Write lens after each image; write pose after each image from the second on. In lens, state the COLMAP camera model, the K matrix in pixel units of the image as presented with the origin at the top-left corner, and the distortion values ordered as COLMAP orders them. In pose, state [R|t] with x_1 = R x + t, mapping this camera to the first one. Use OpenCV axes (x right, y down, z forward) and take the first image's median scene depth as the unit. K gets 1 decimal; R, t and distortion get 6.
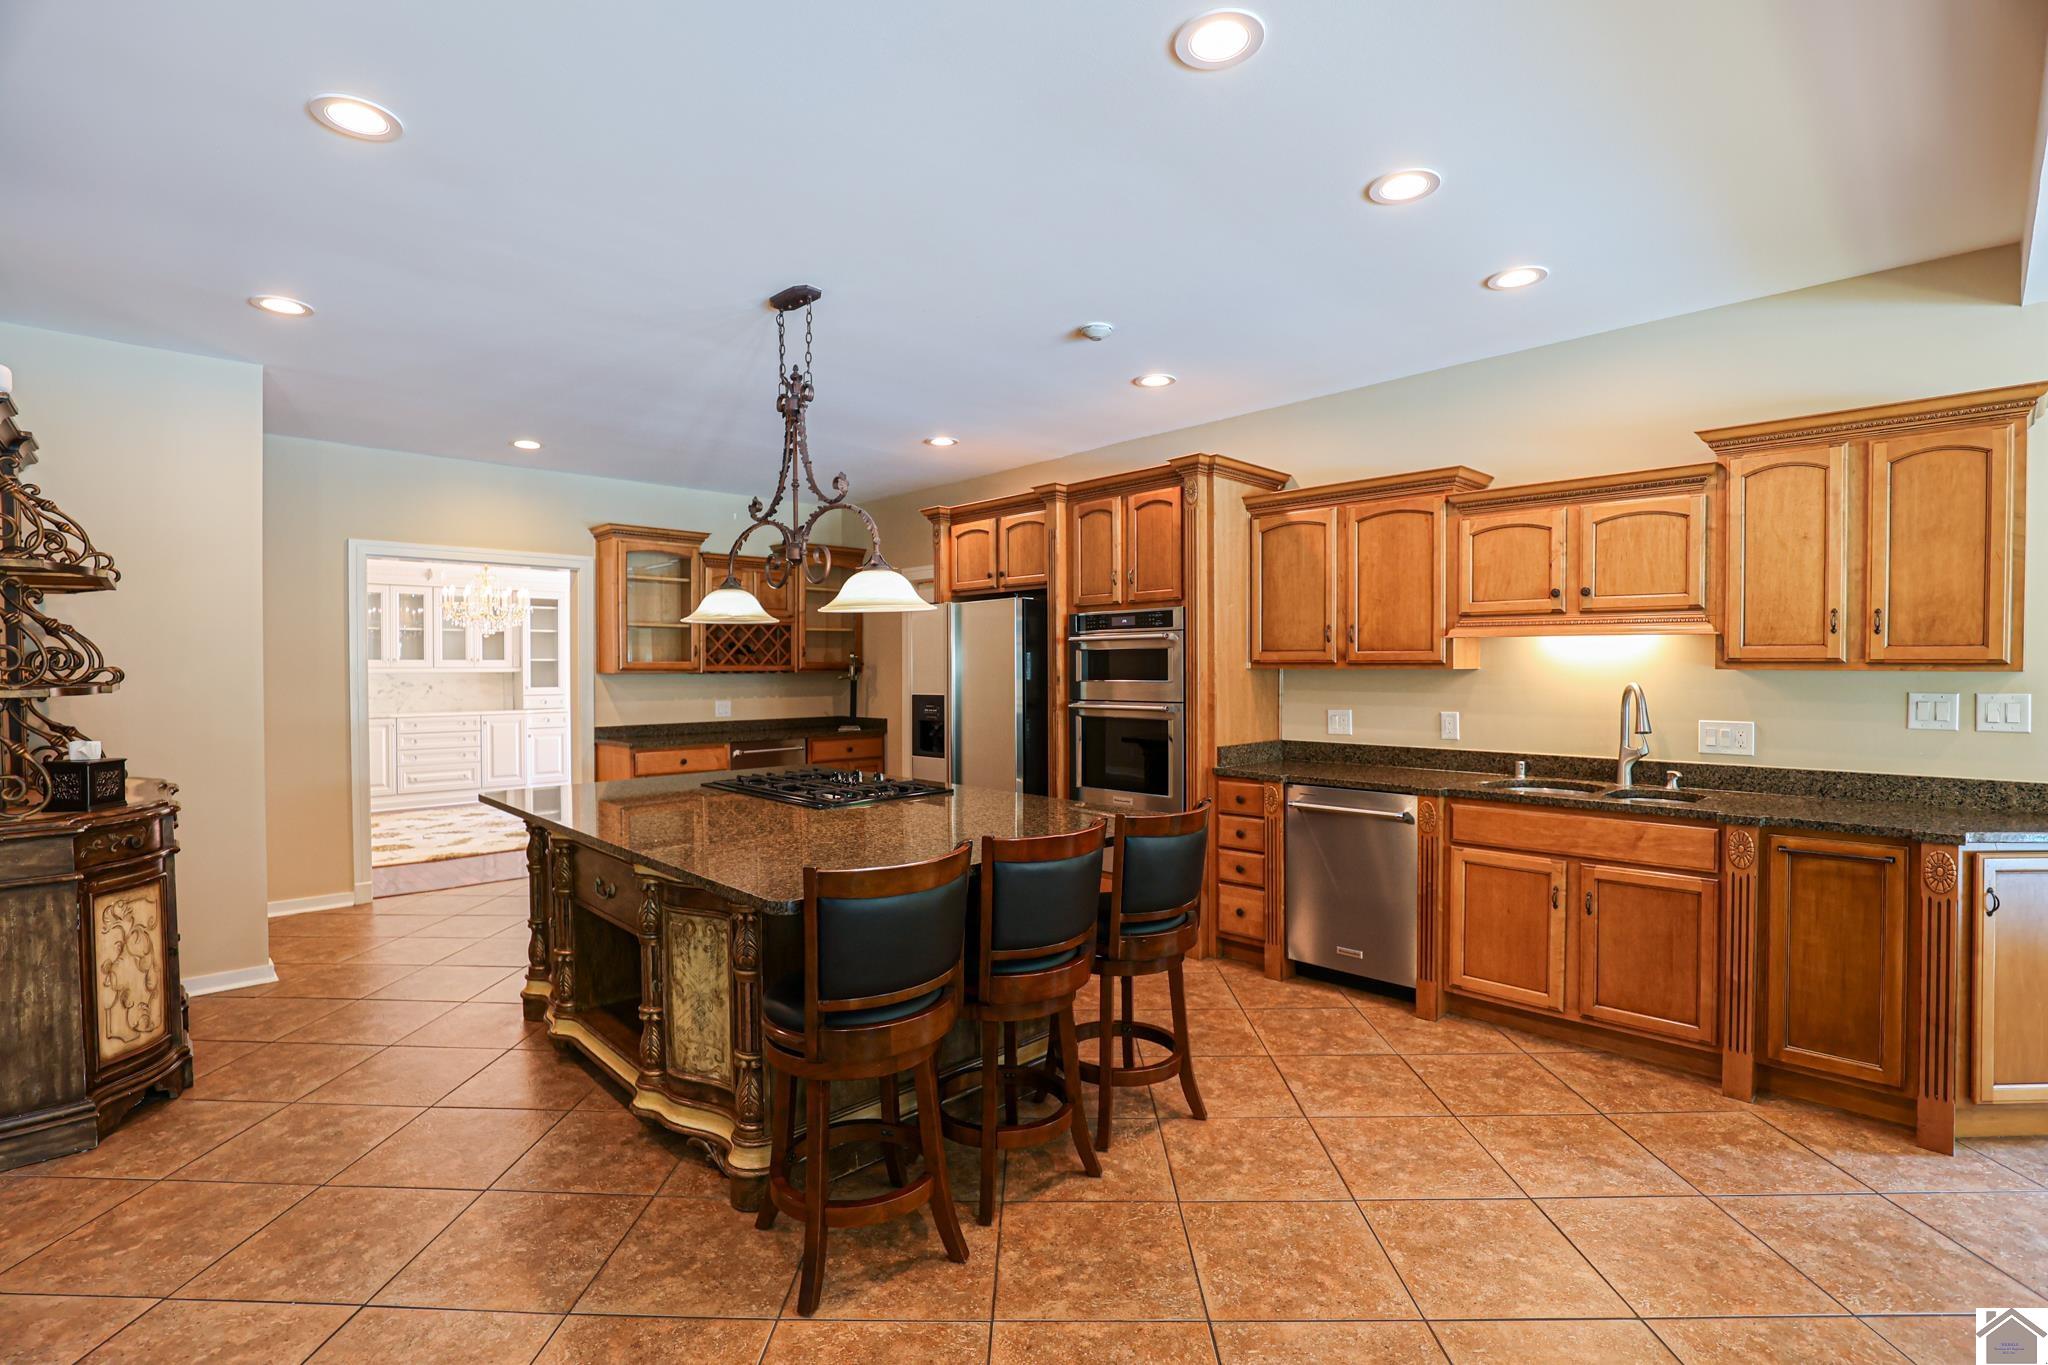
lens RADIAL K [[939.2, 0, 1020.2], [0, 939.2, 681.0], [0, 0, 1]] dist [-0.034225, 0.006511]
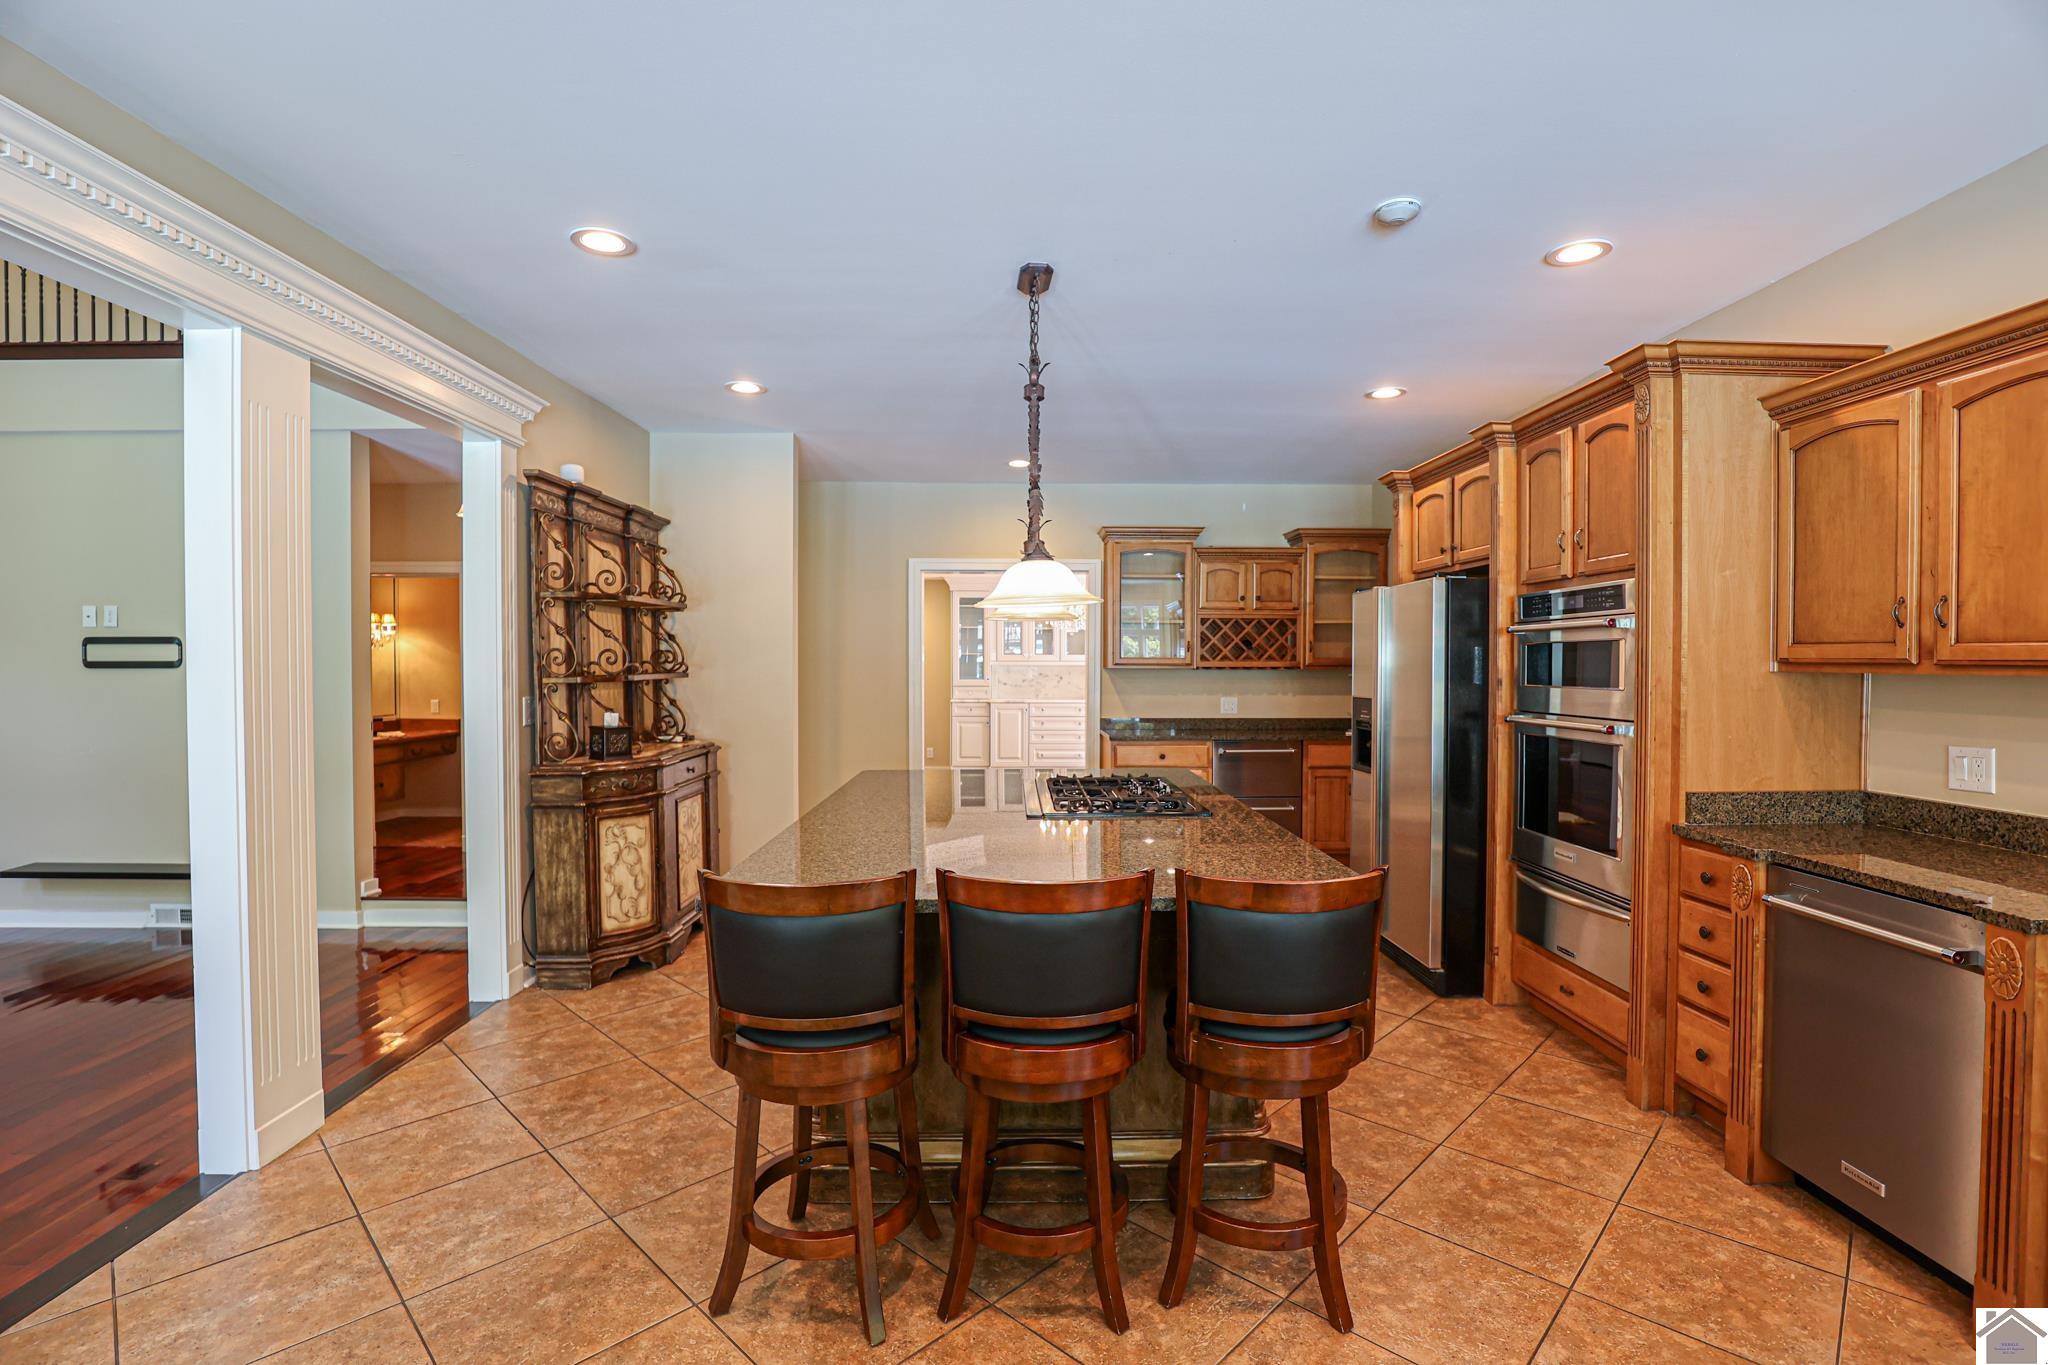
lens RADIAL K [[939.2, 0, 1027.4], [0, 939.2, 679.5], [0, 0, 1]] dist [-0.034225, 0.006511]
pose [[0.733676, 0.017048, -0.679285, 0.372289], [-0.012720, 0.999855, 0.011355, -0.010874], [0.679380, 0.000310, 0.733787, 0.267440]]
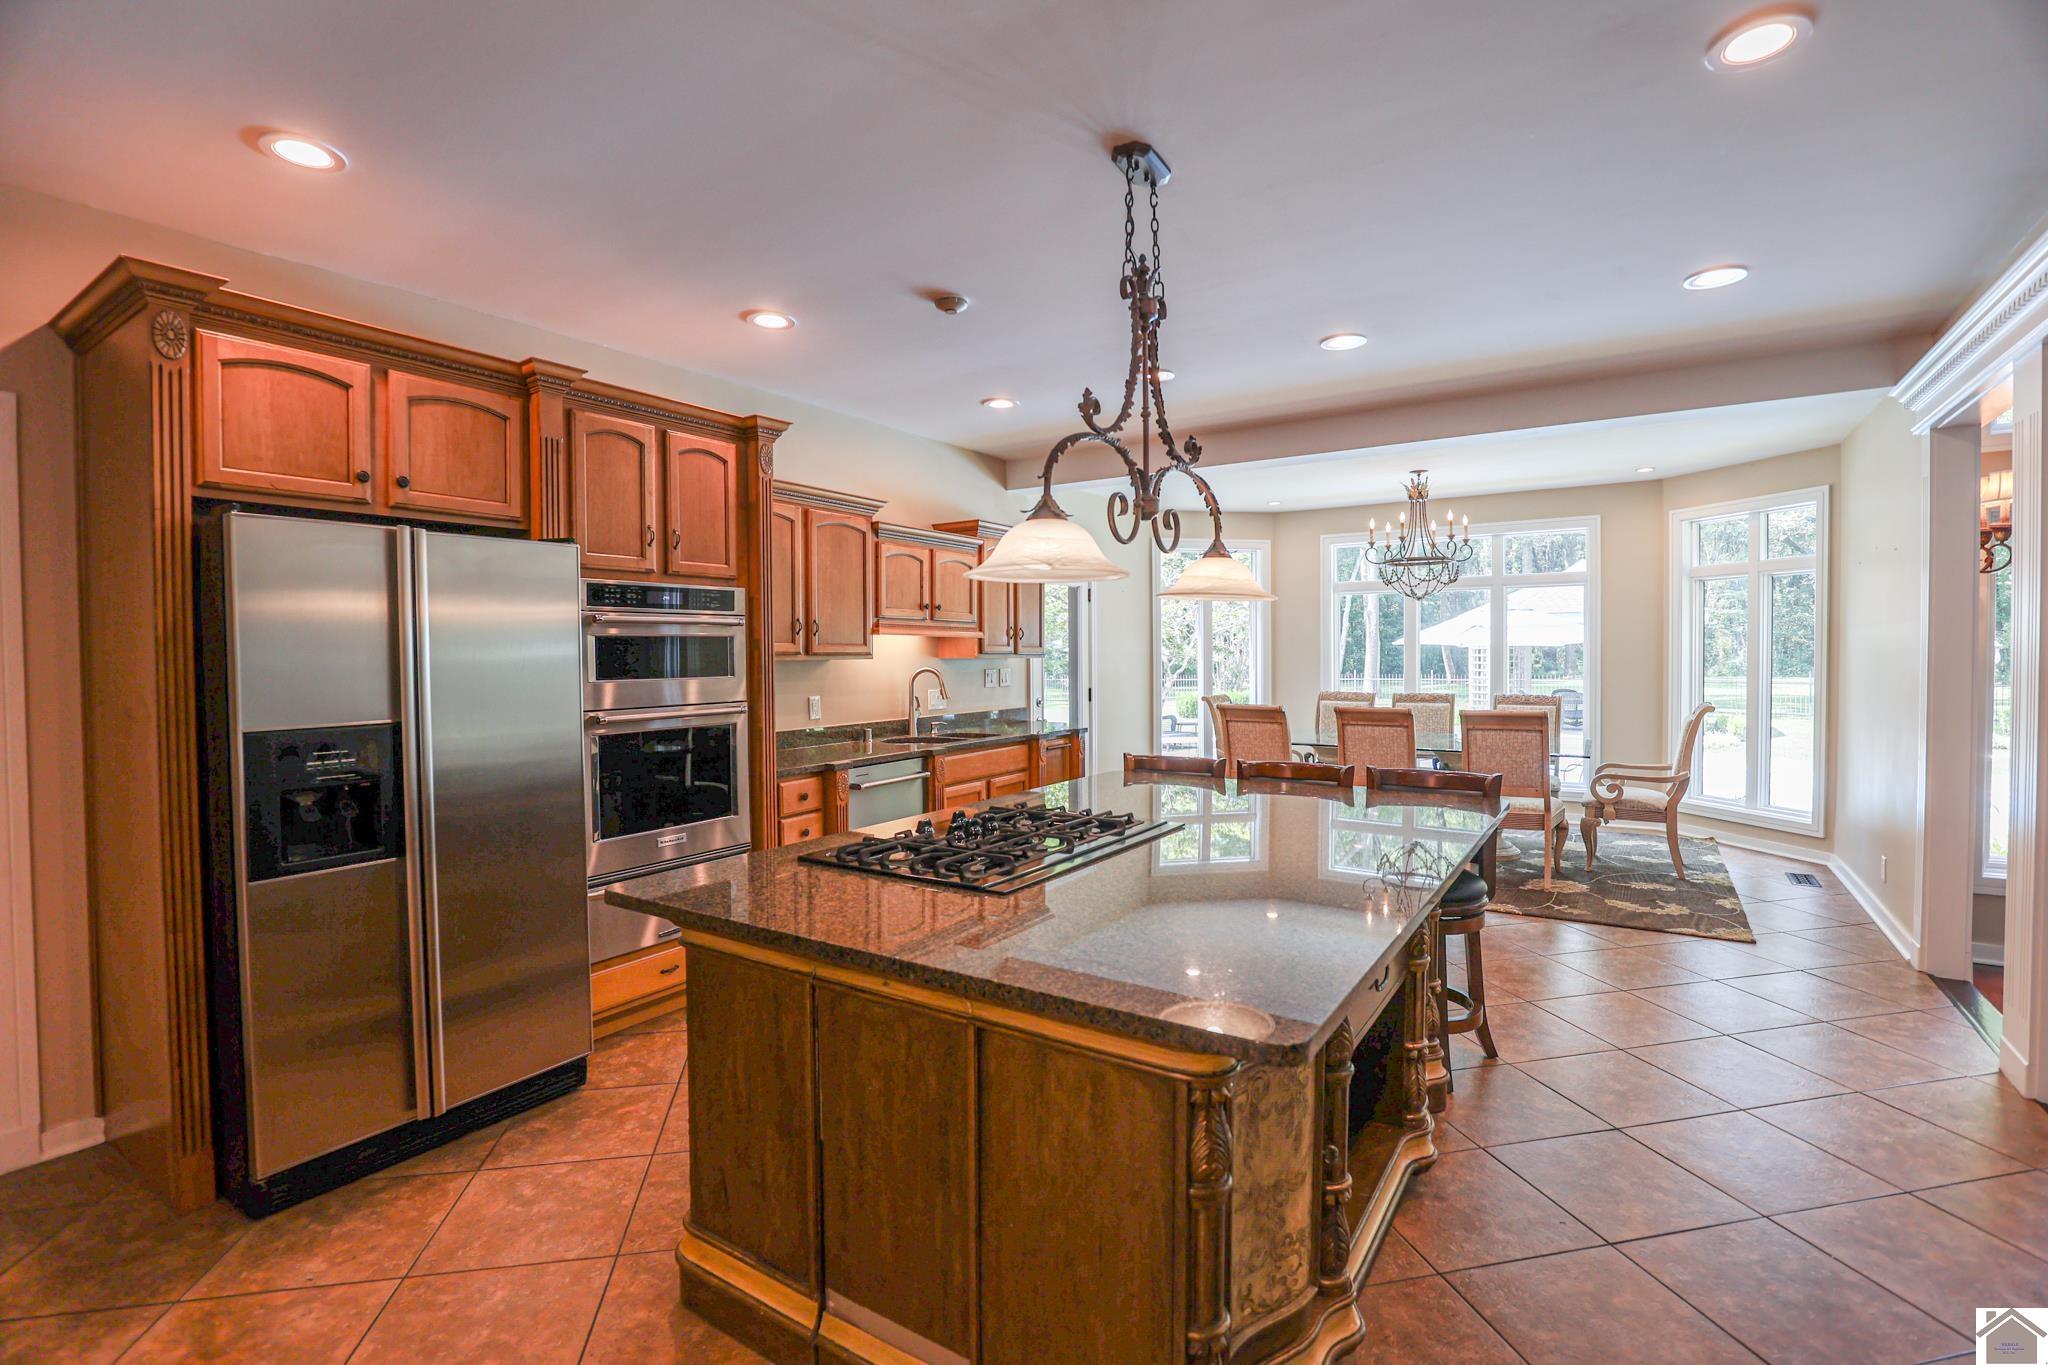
lens RADIAL K [[939.2, 0, 1025.2], [0, 939.2, 672.3], [0, 0, 1]] dist [-0.034225, 0.006511]
pose [[-0.220687, -0.015028, 0.975229, -0.871046], [0.023146, 0.999519, 0.020640, -0.017959], [-0.975070, 0.027128, -0.220233, 1.151297]]
